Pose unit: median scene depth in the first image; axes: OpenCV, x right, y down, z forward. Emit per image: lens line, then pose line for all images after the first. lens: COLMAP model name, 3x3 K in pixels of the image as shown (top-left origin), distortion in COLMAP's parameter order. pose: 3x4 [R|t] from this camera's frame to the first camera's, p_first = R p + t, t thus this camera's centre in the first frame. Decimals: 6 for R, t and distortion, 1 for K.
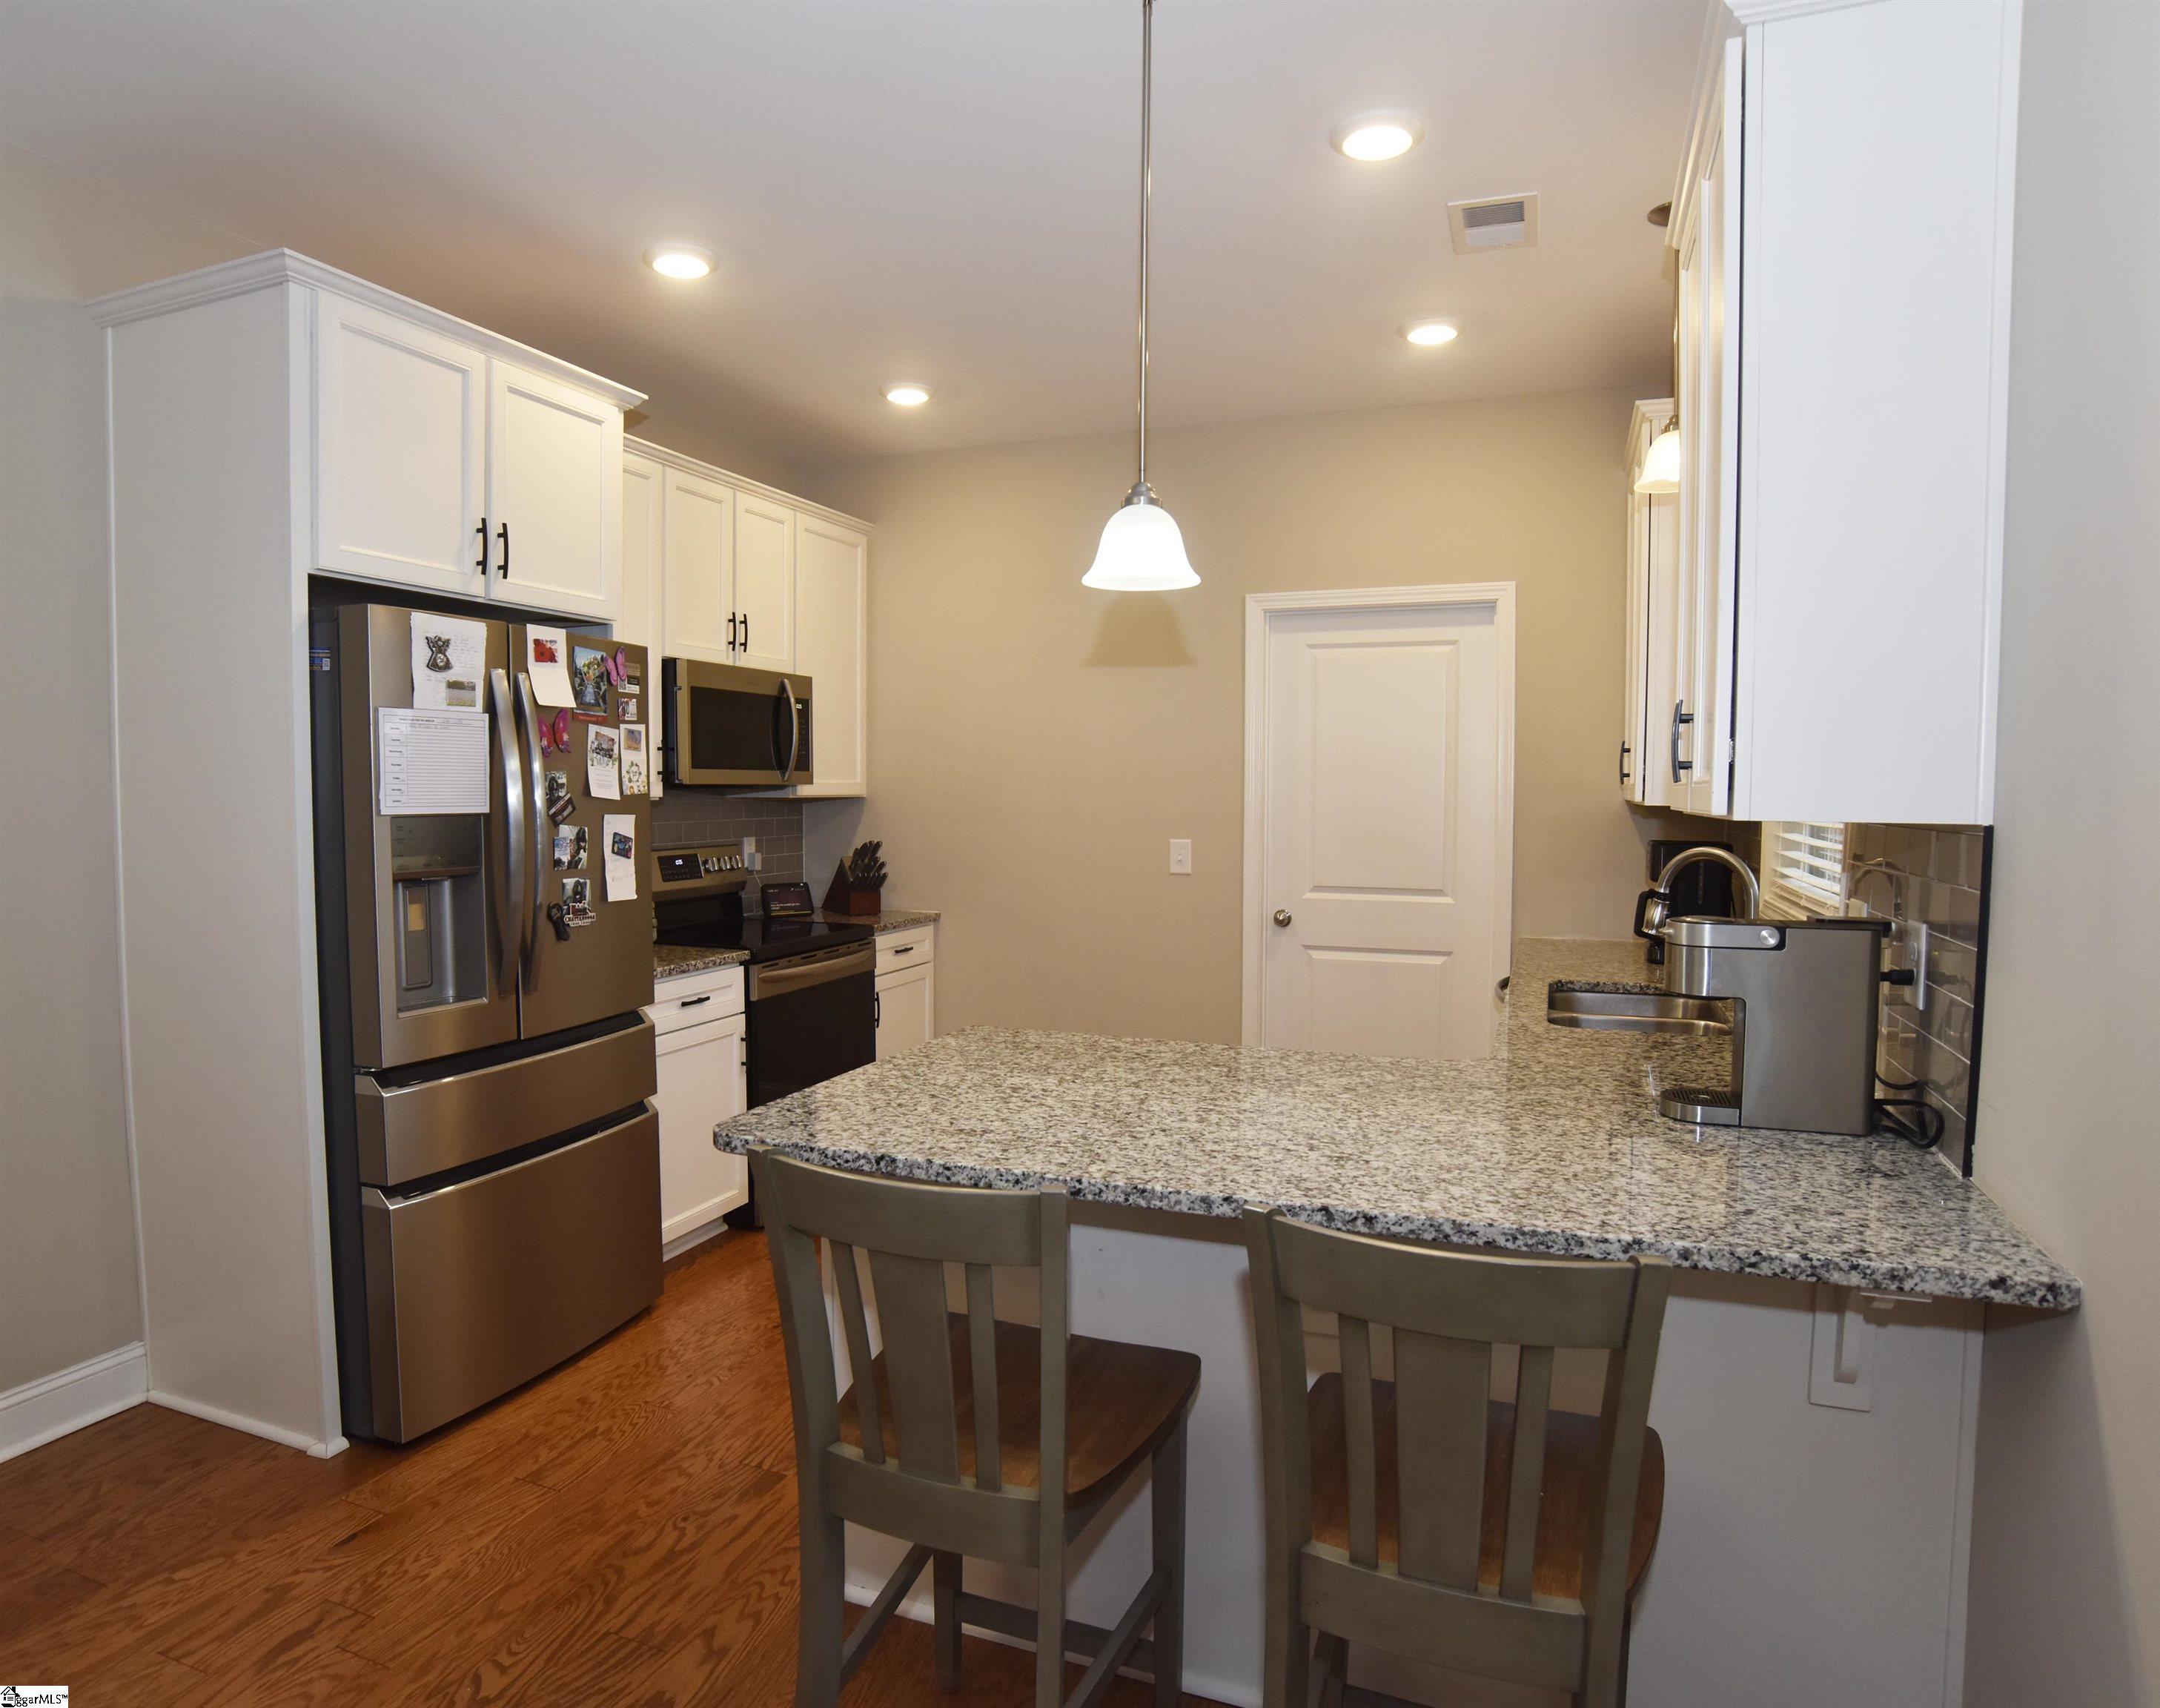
lens RADIAL K [[1299.1, 0, 1040.3], [0, 1299.1, 849.7], [0, 0, 1]] dist [-0.097365, 0.039490]
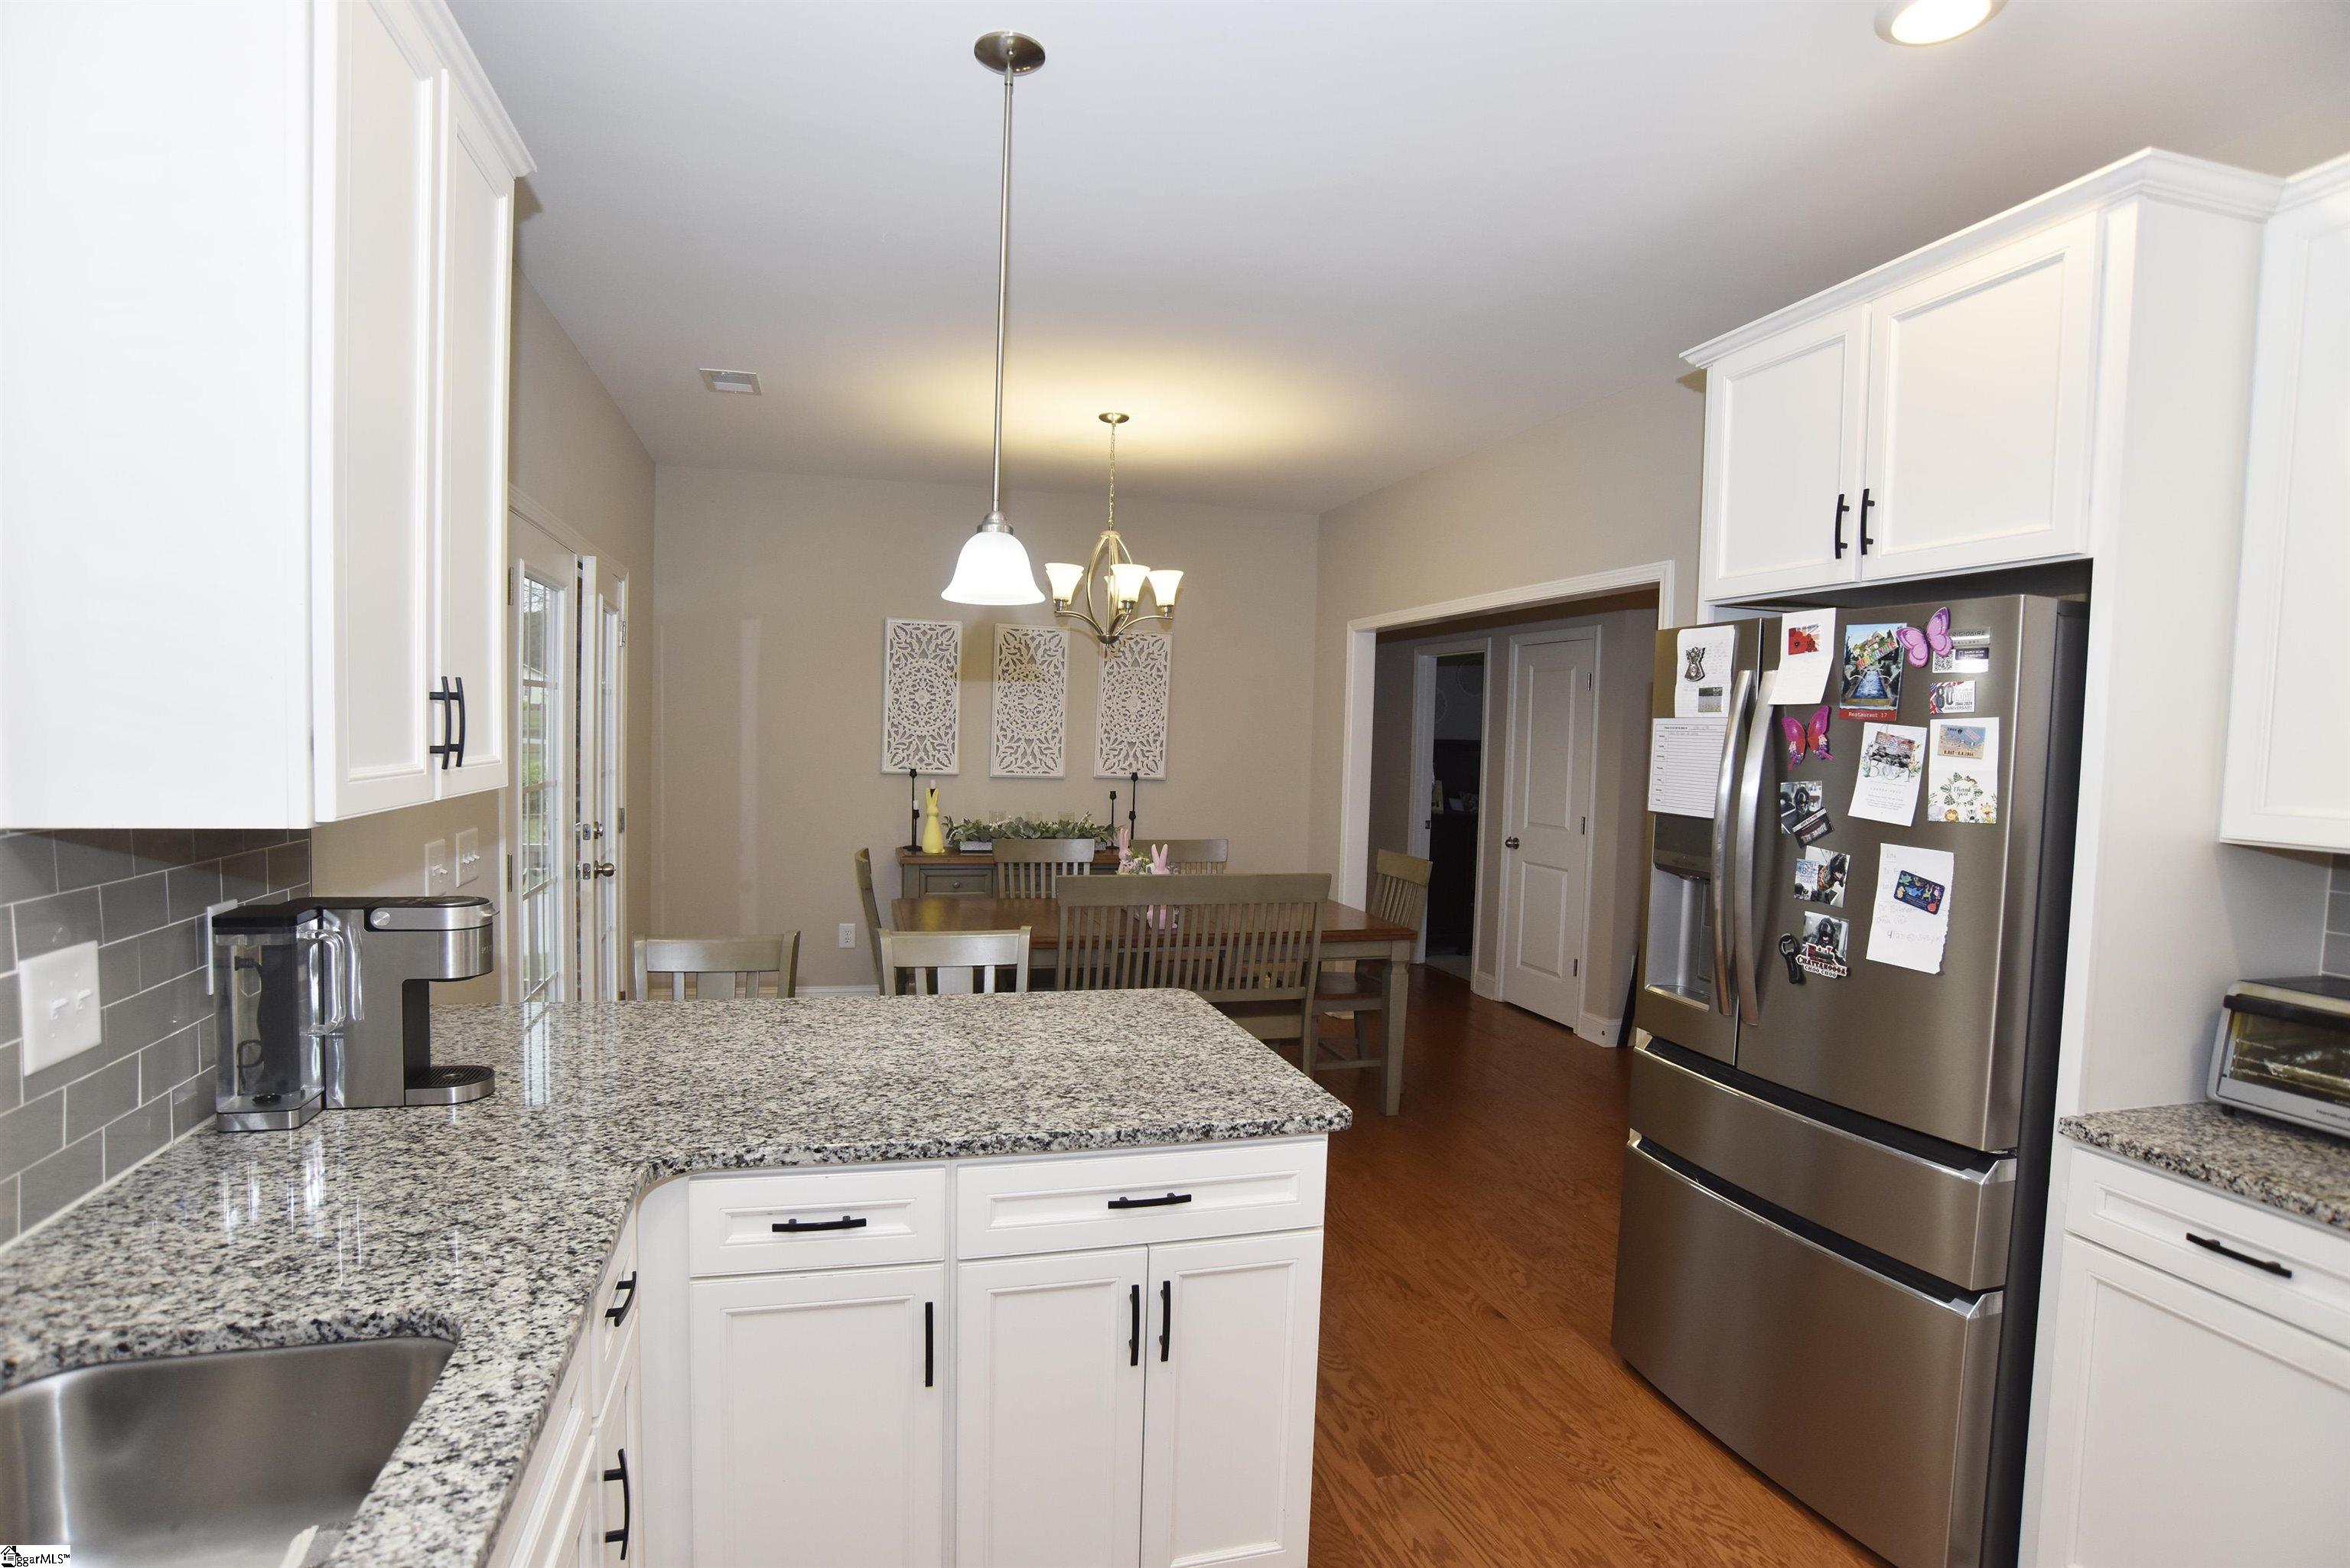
lens RADIAL K [[1194.2, 0, 1174.3], [0, 1194.2, 795.1], [0, 0, 1]] dist [-0.111477, 0.057579]
pose [[-0.787712, 0.005477, -0.616020, 0.417382], [-0.061658, 0.994238, 0.087682, -0.093776], [0.612951, 0.107051, -0.782836, 1.350589]]
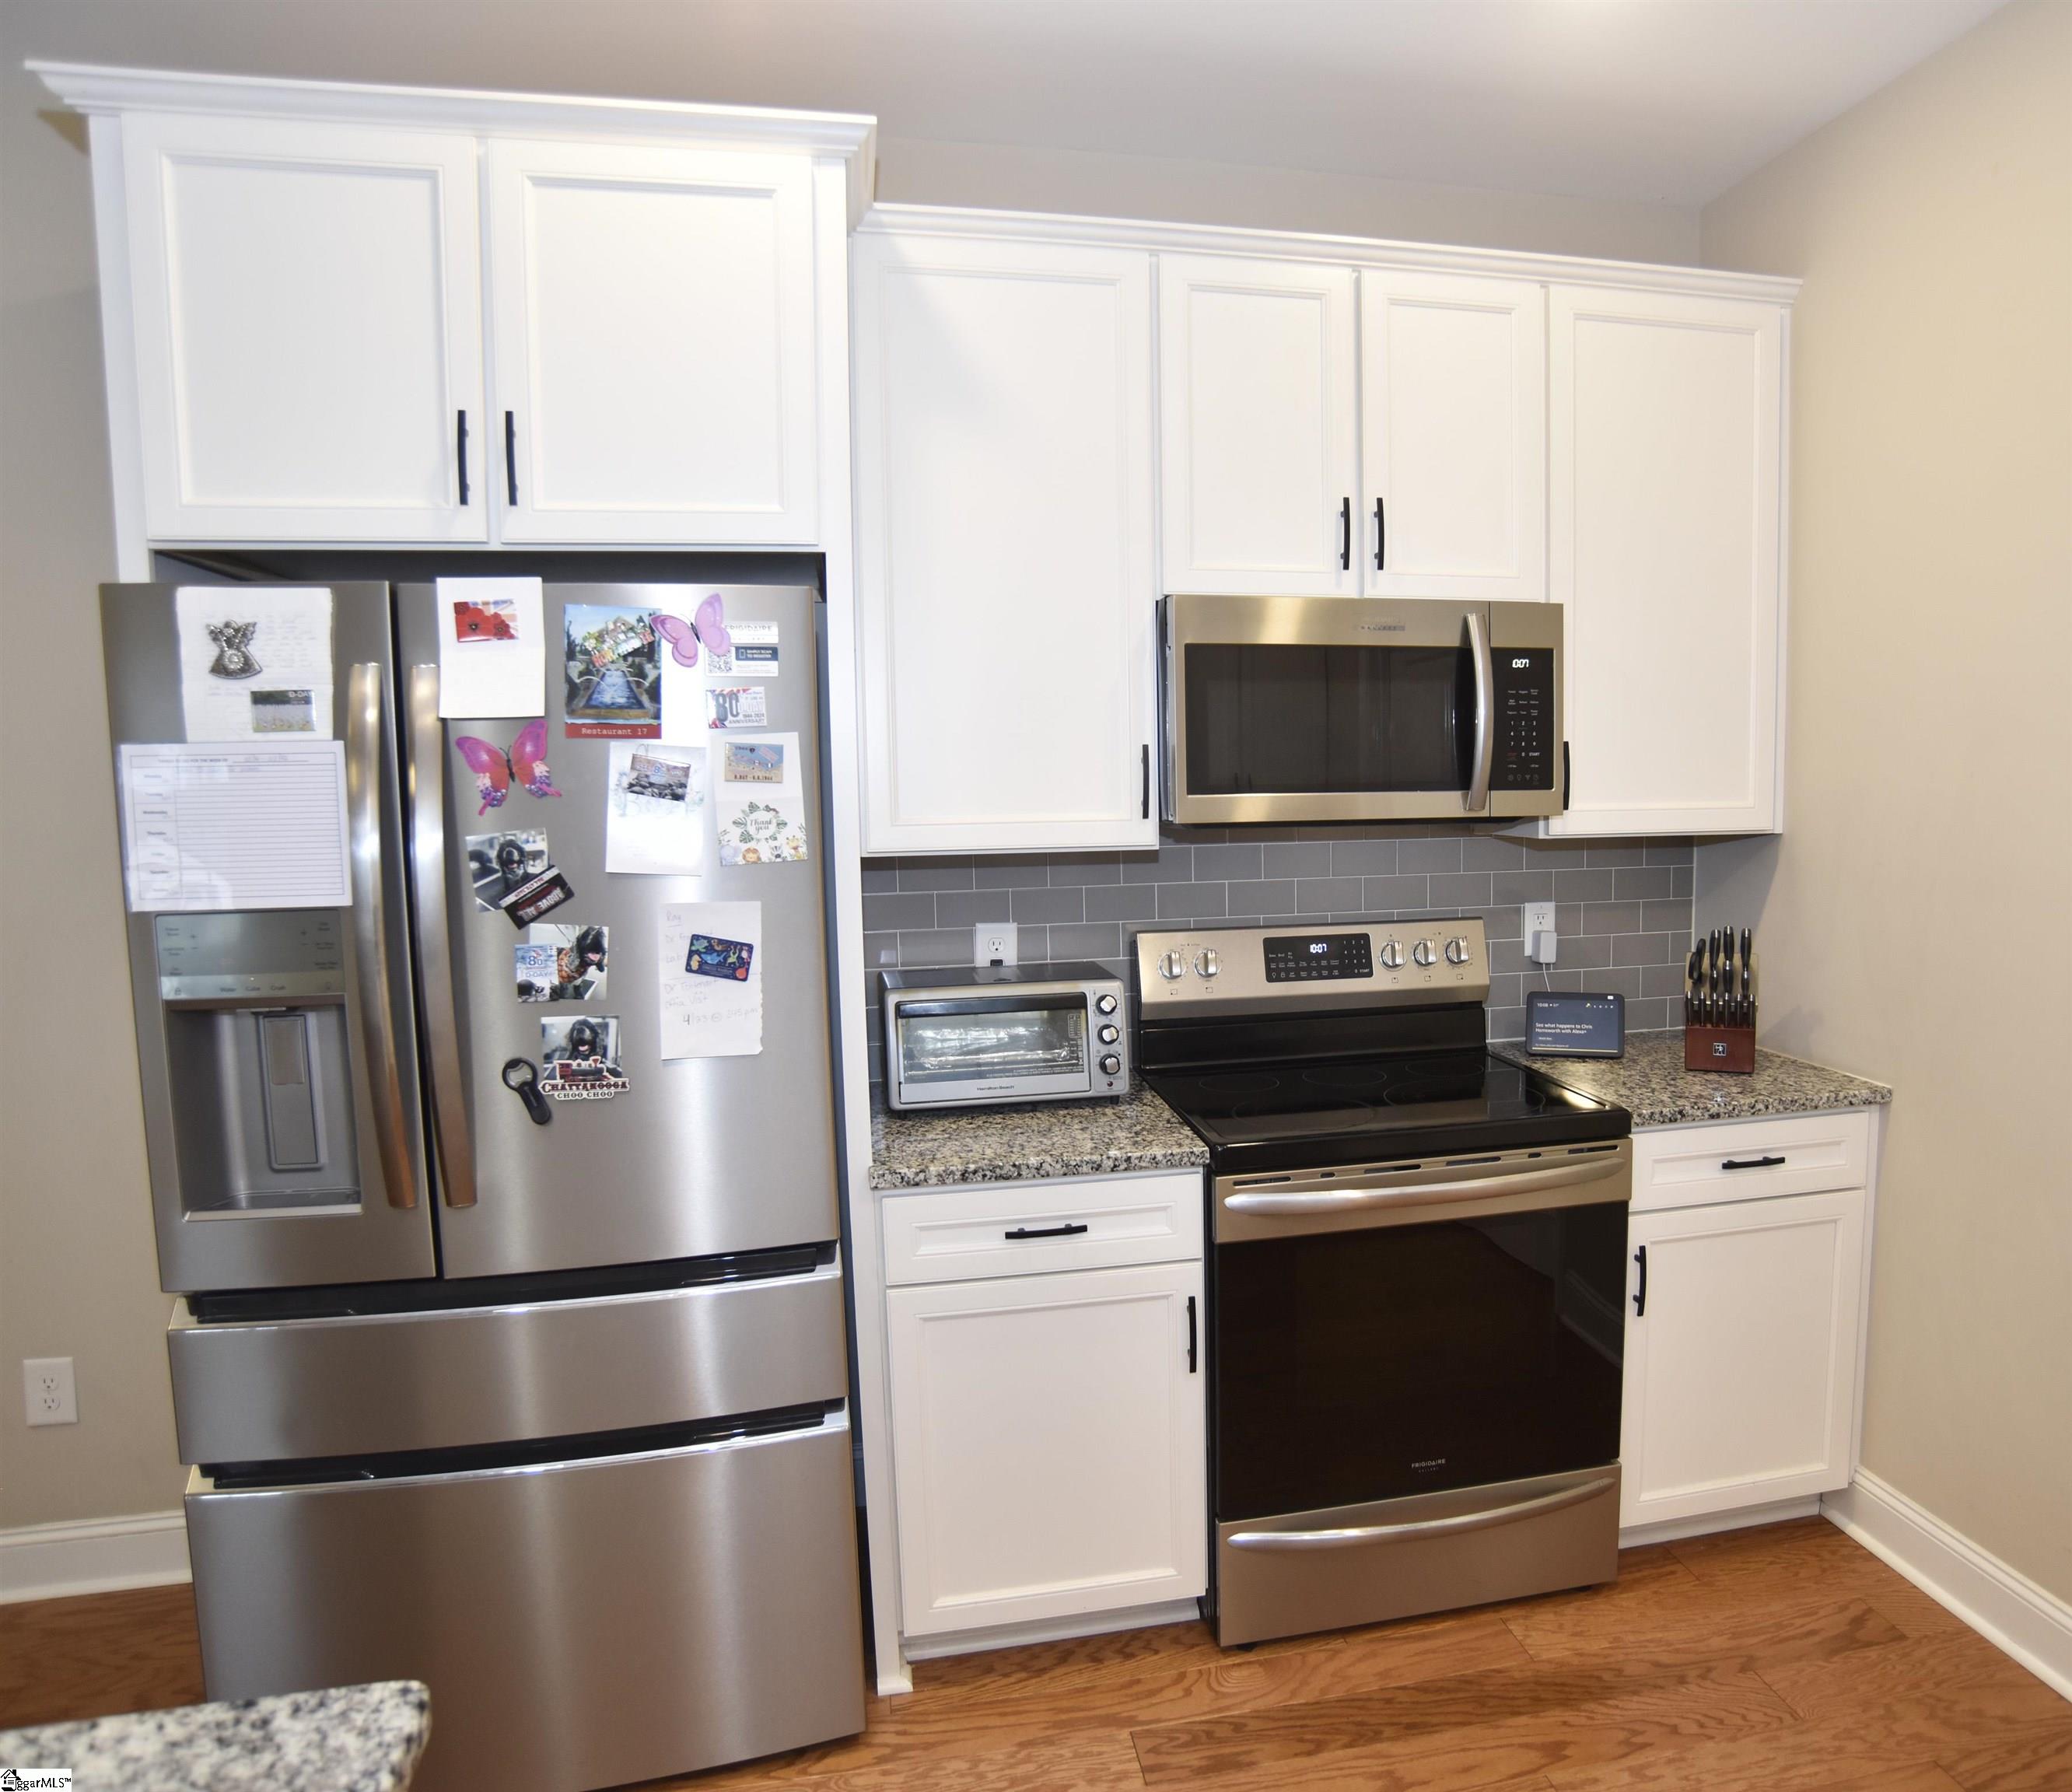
lens RADIAL K [[1382.1, 0, 1162.0], [0, 1382.1, 904.7], [0, 0, 1]] dist [-0.105500, 0.048323]
pose [[0.572927, 0.067192, -0.816848, 0.283248], [-0.023237, 0.997565, 0.065759, -0.074966], [0.819277, -0.018694, 0.573093, 0.895658]]
